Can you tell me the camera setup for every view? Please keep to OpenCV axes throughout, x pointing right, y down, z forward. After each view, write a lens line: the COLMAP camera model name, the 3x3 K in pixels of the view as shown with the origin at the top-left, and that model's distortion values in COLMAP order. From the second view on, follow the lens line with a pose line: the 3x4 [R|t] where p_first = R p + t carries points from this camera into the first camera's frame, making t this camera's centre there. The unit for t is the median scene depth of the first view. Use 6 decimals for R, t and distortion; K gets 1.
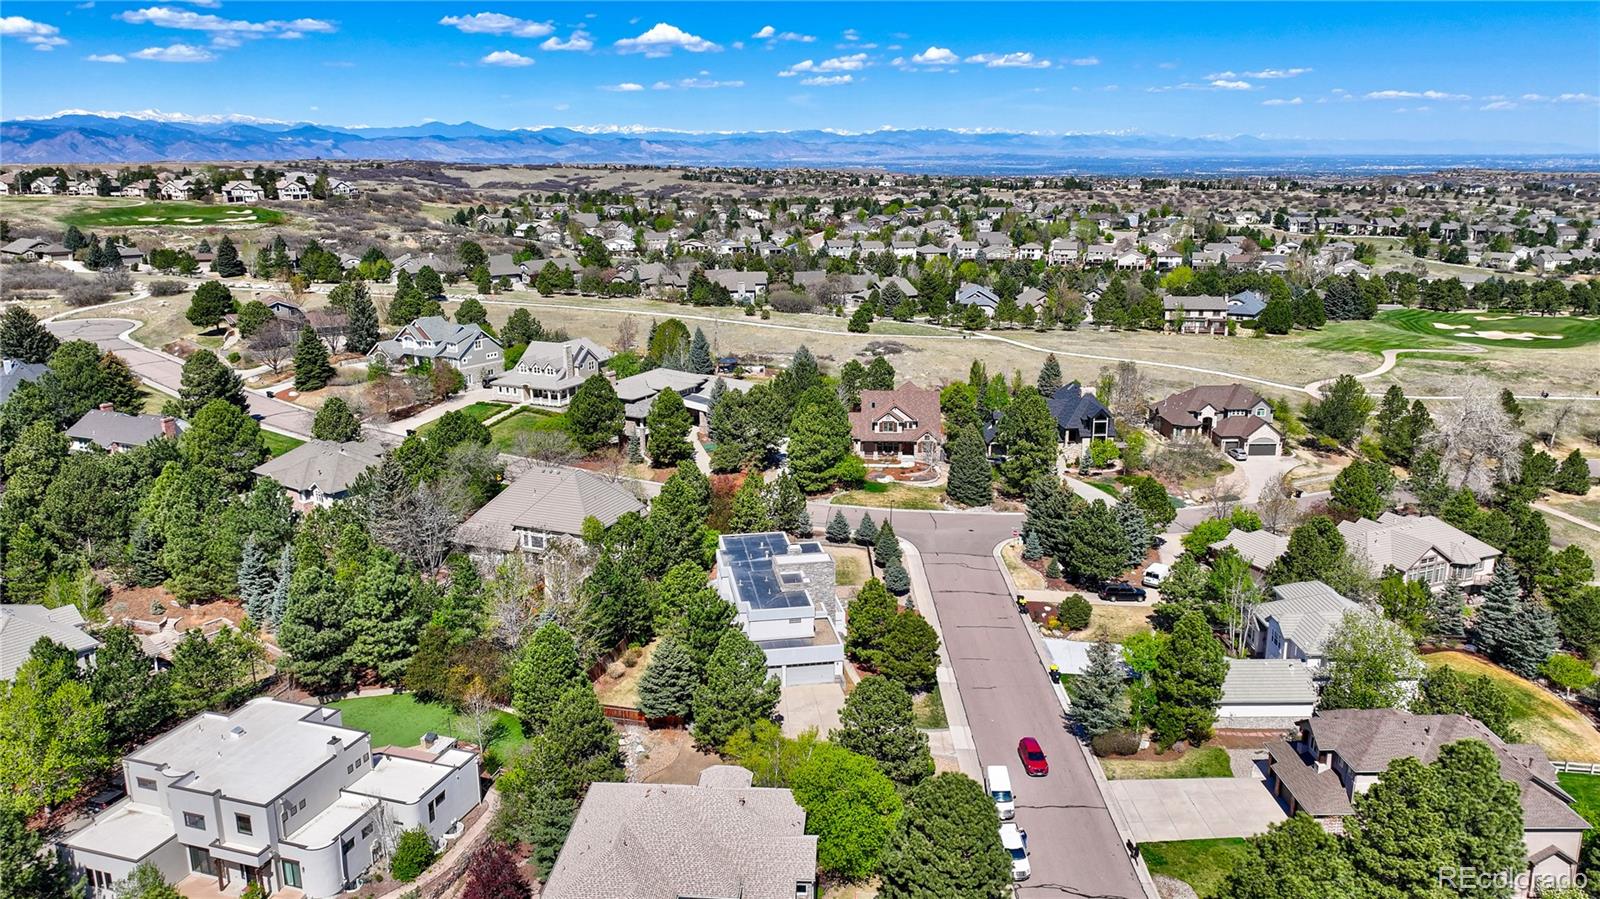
lens RADIAL K [[1141.6, 0, 800.7], [0, 1141.6, 449.0], [0, 0, 1]] dist [0.002121, 0.006328]
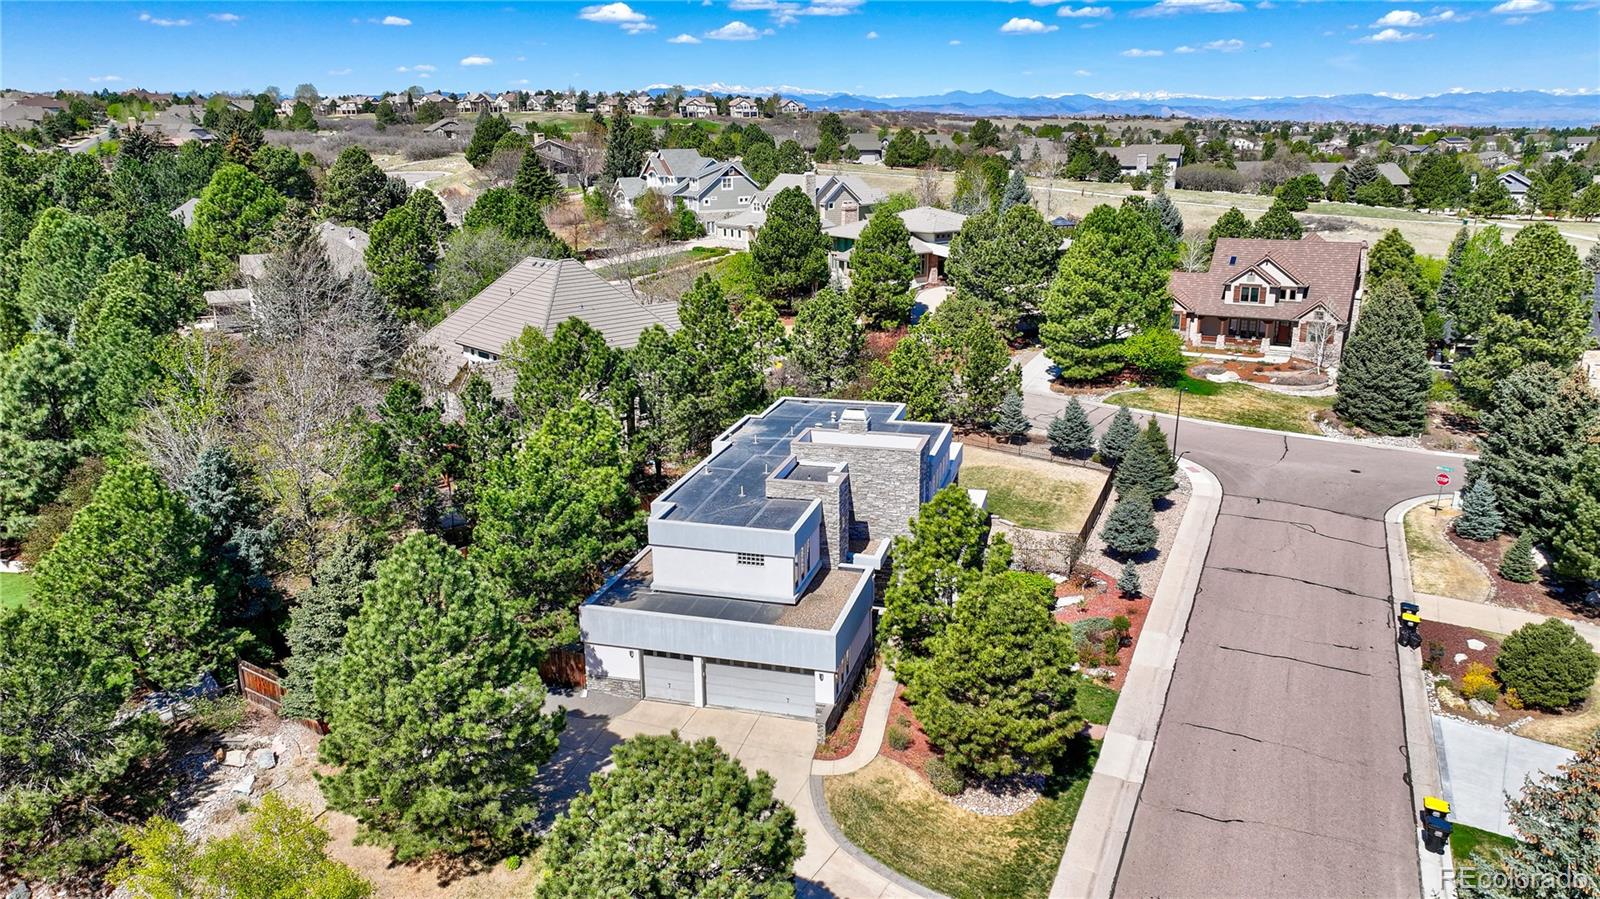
lens RADIAL K [[1141.6, 0, 798.8], [0, 1141.6, 451.2], [0, 0, 1]] dist [0.002121, 0.006328]
pose [[0.909972, 0.112584, -0.399094, 0.118258], [-0.100106, 0.993615, 0.052047, 0.057179], [0.402405, -0.007409, 0.915432, 0.409605]]
